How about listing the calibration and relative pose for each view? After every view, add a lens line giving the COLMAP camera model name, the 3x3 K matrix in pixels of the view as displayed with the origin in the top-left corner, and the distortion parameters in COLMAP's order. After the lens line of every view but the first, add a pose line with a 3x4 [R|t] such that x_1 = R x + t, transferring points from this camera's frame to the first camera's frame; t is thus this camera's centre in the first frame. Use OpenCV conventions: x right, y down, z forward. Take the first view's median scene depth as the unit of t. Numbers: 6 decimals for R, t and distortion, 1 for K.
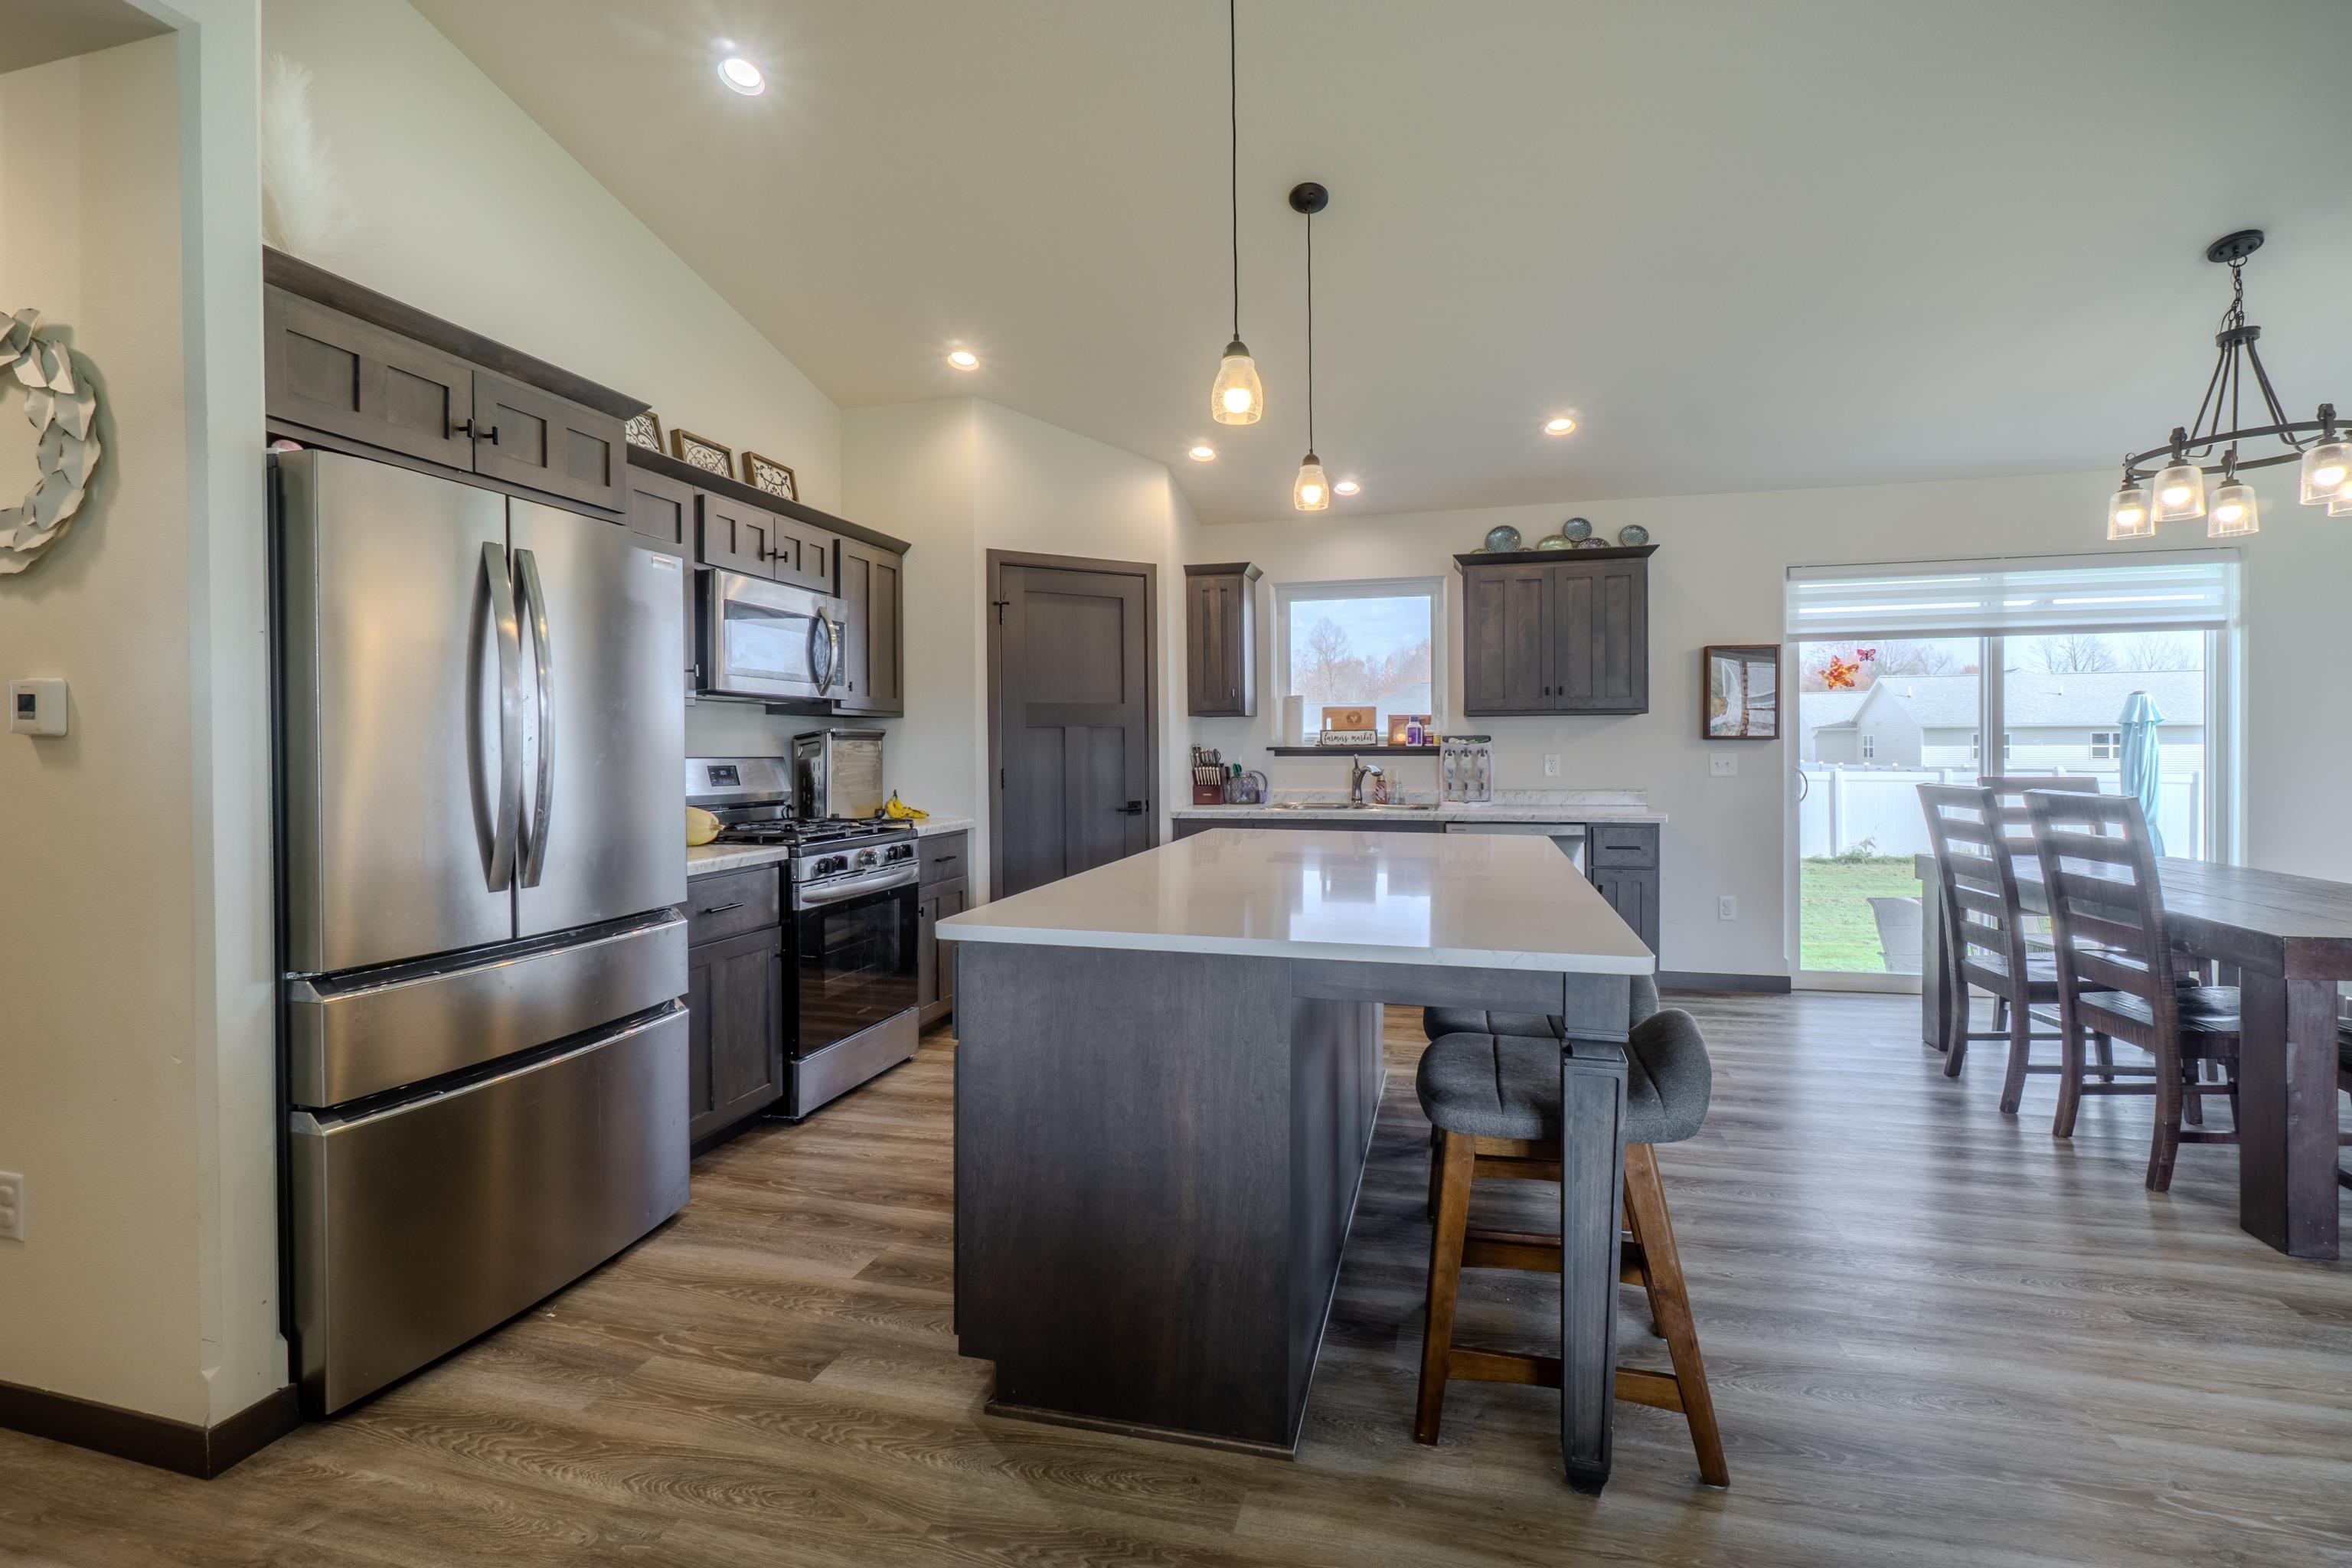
lens RADIAL K [[1024.6, 0, 1221.8], [0, 1024.6, 760.0], [0, 0, 1]] dist [-0.006706, 0.002448]
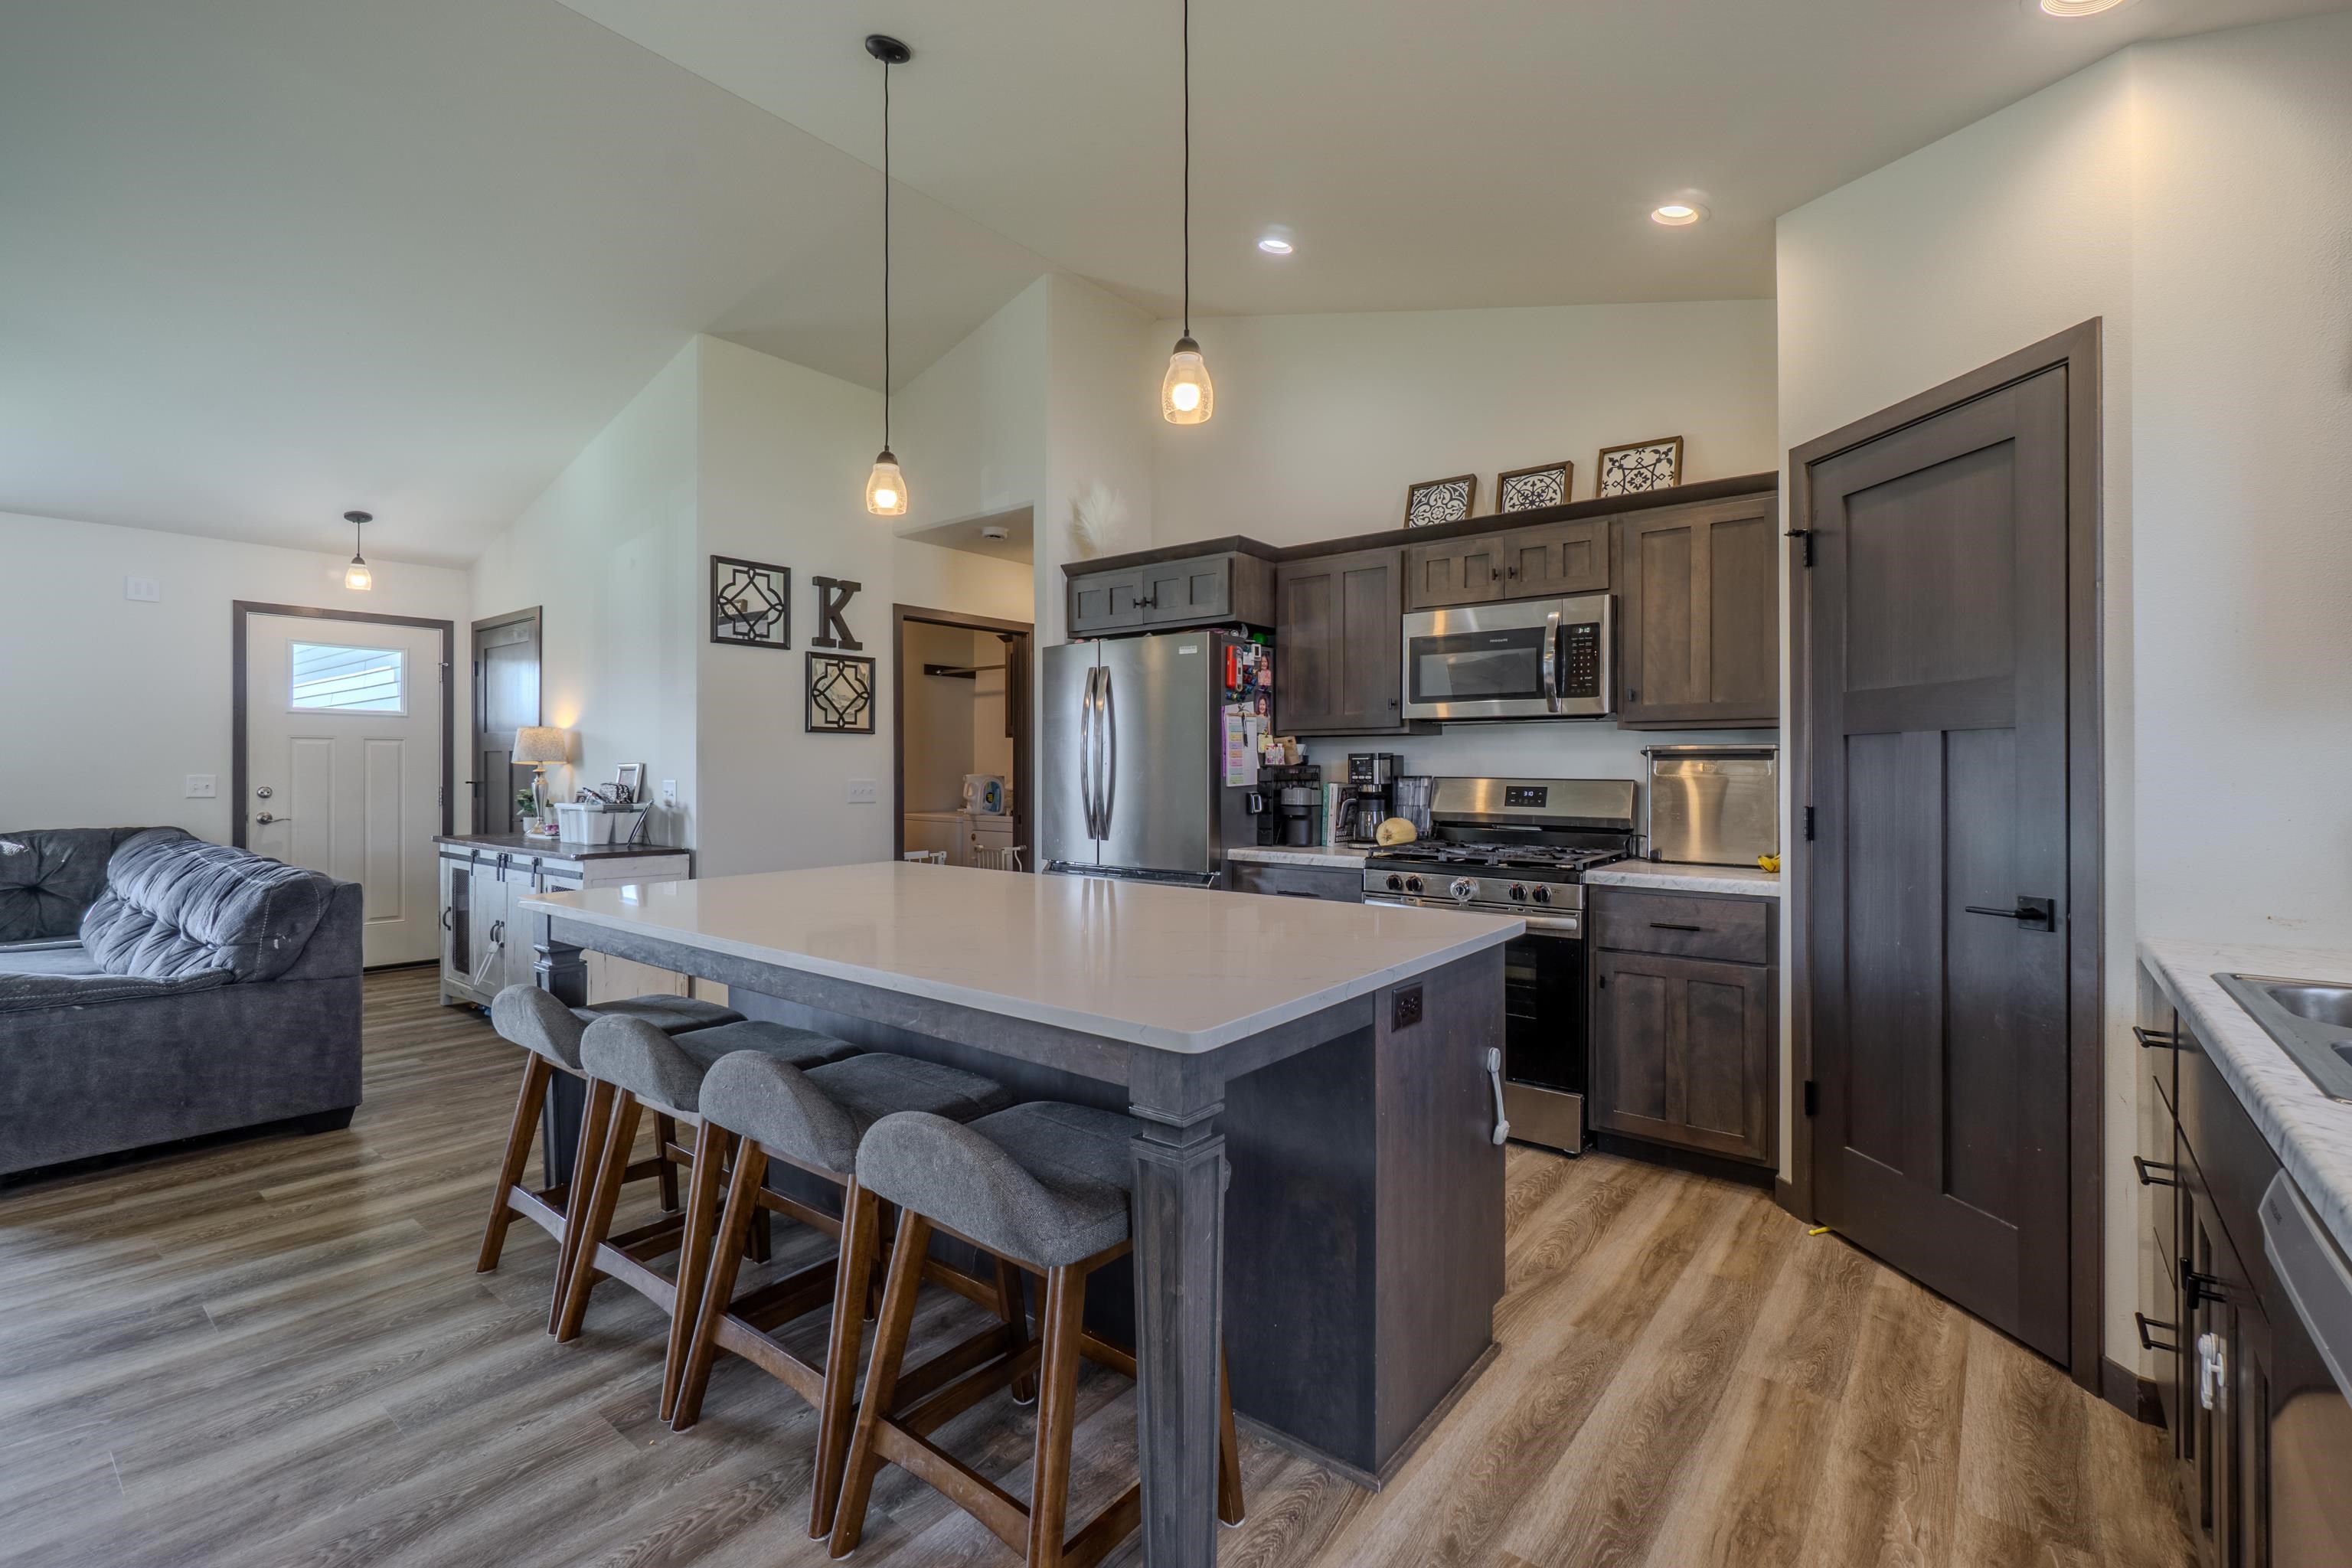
lens RADIAL K [[1024.6, 0, 1131.7], [0, 1024.6, 791.6], [0, 0, 1]] dist [-0.006706, 0.002448]
pose [[-0.438433, 0.019631, -0.898549, 0.481299], [-0.012223, 0.999539, 0.027801, -0.010661], [0.898681, 0.023172, -0.437991, 0.872276]]
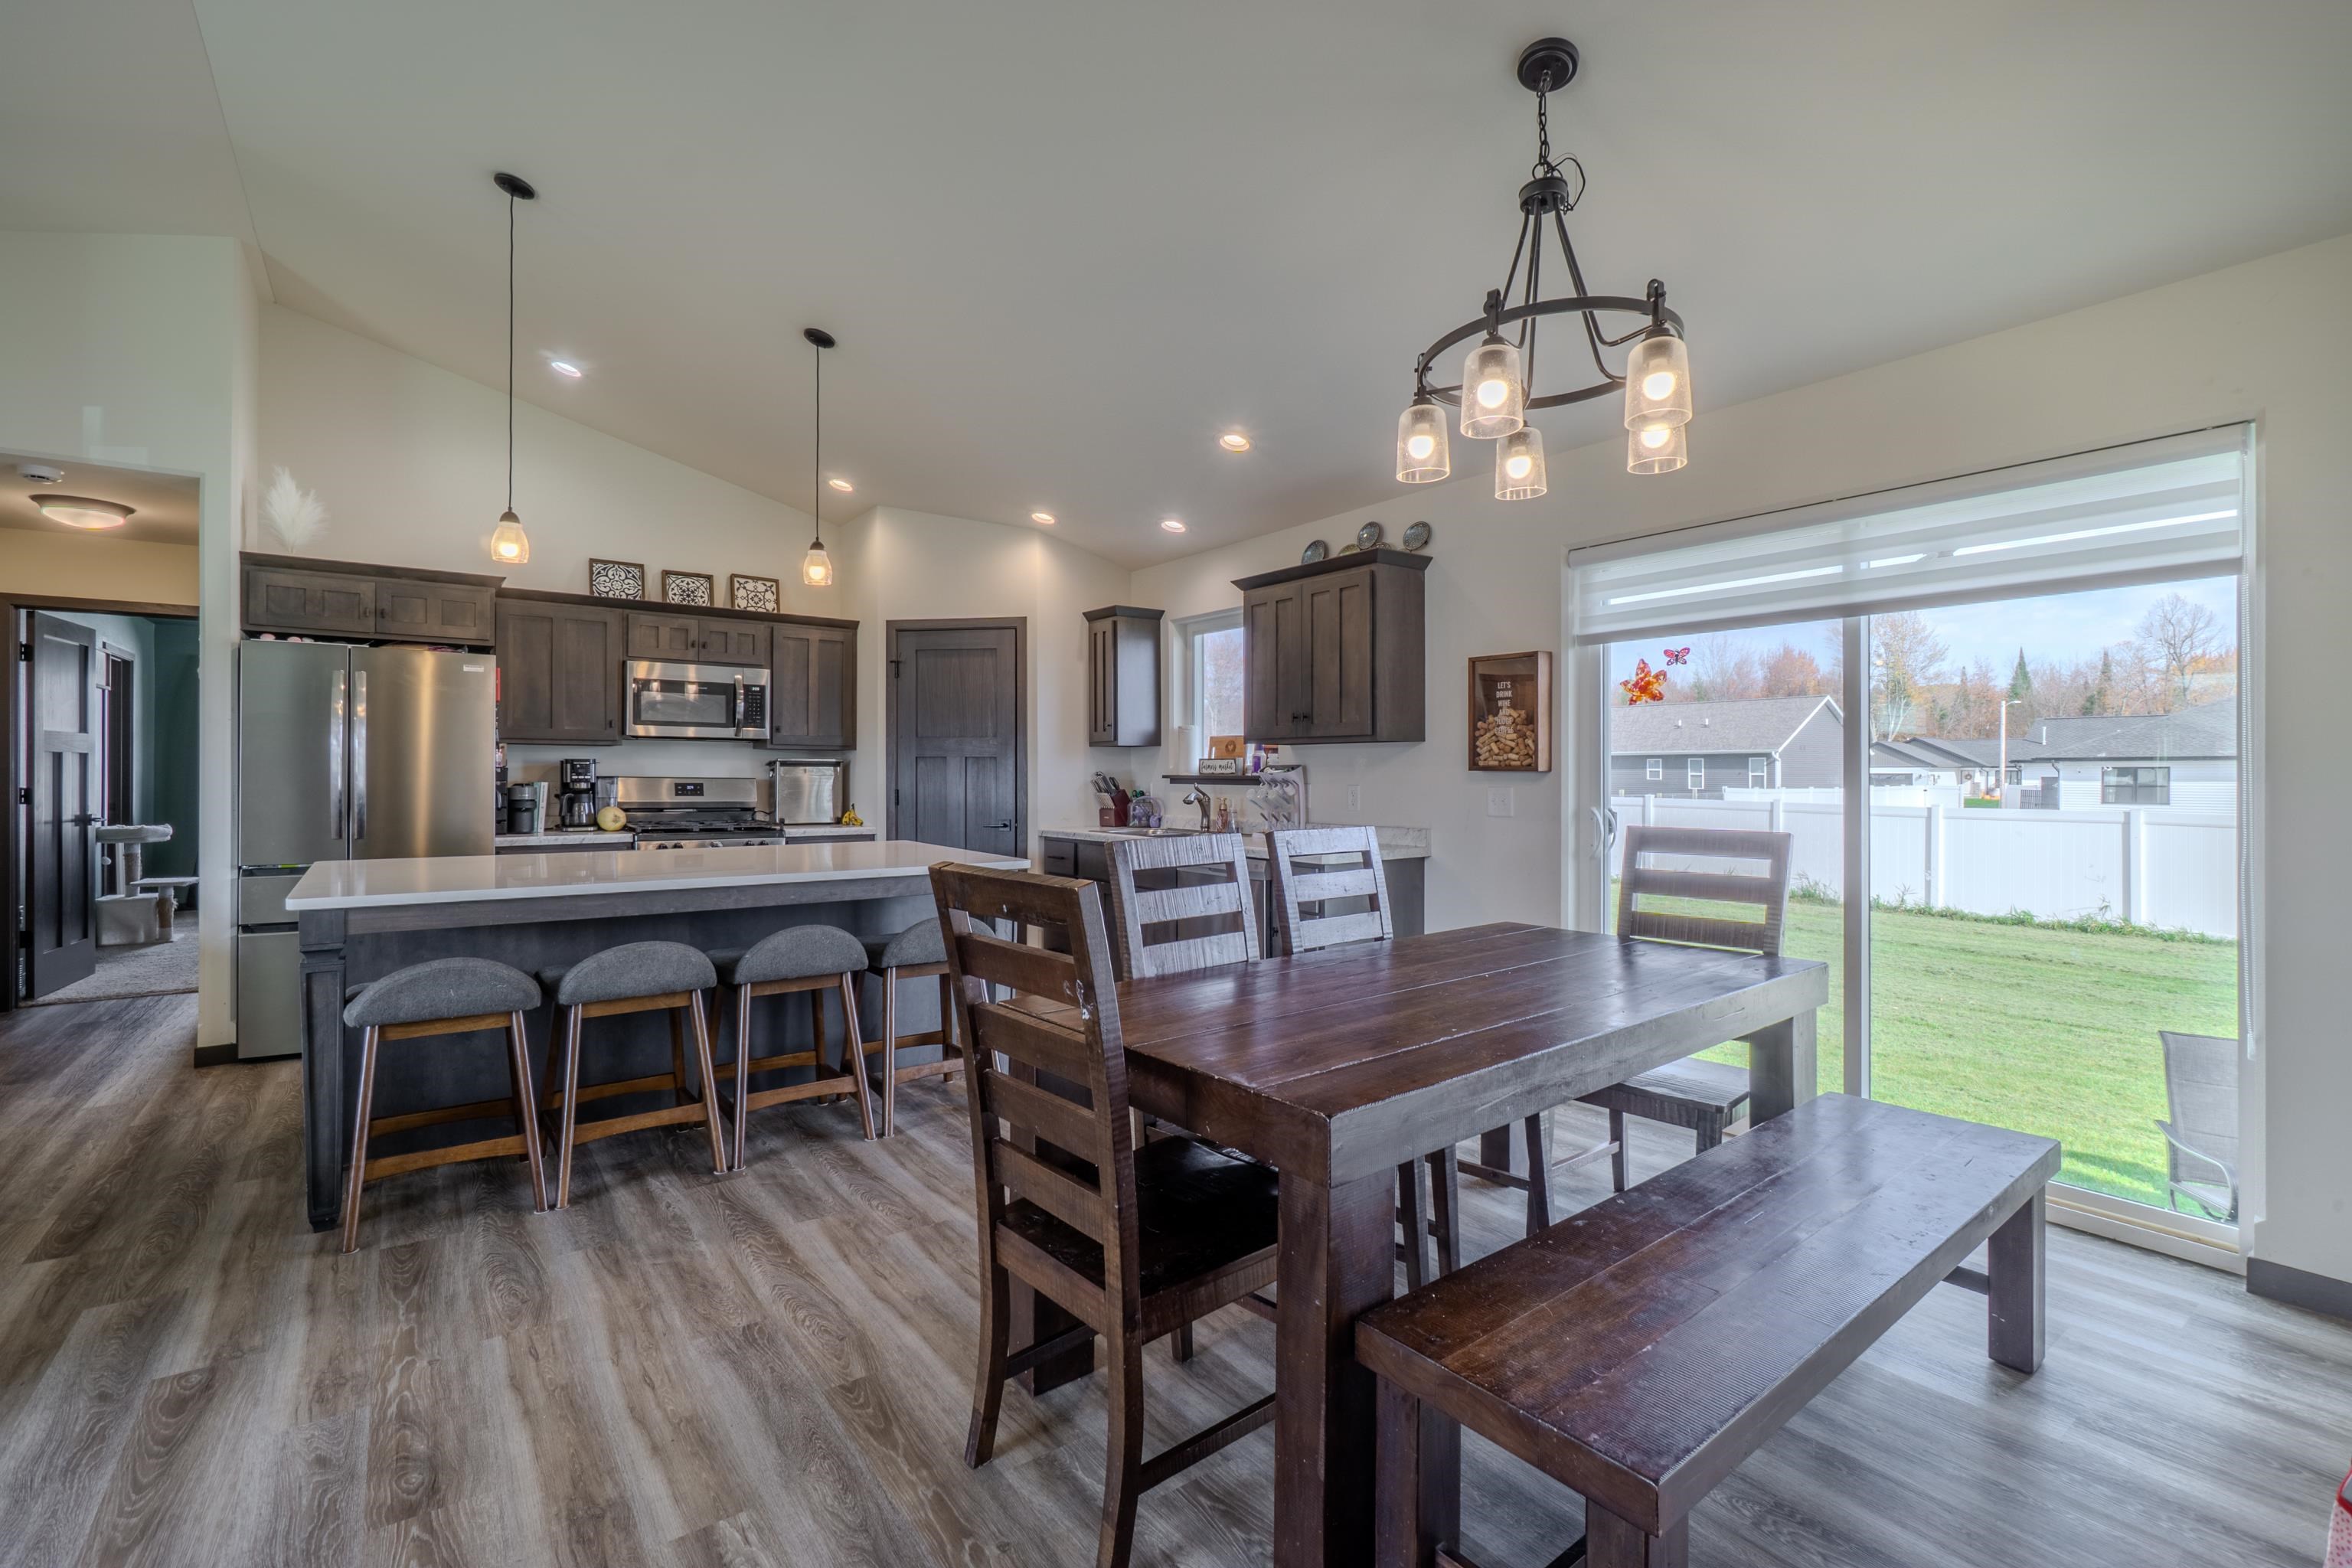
lens RADIAL K [[1024.6, 0, 1166.1], [0, 1024.6, 783.9], [0, 0, 1]] dist [-0.006706, 0.002448]
pose [[0.772750, 0.014418, -0.634547, 0.839769], [-0.016894, 0.999855, 0.002144, -0.006787], [0.634486, 0.009063, 0.772881, 0.207348]]
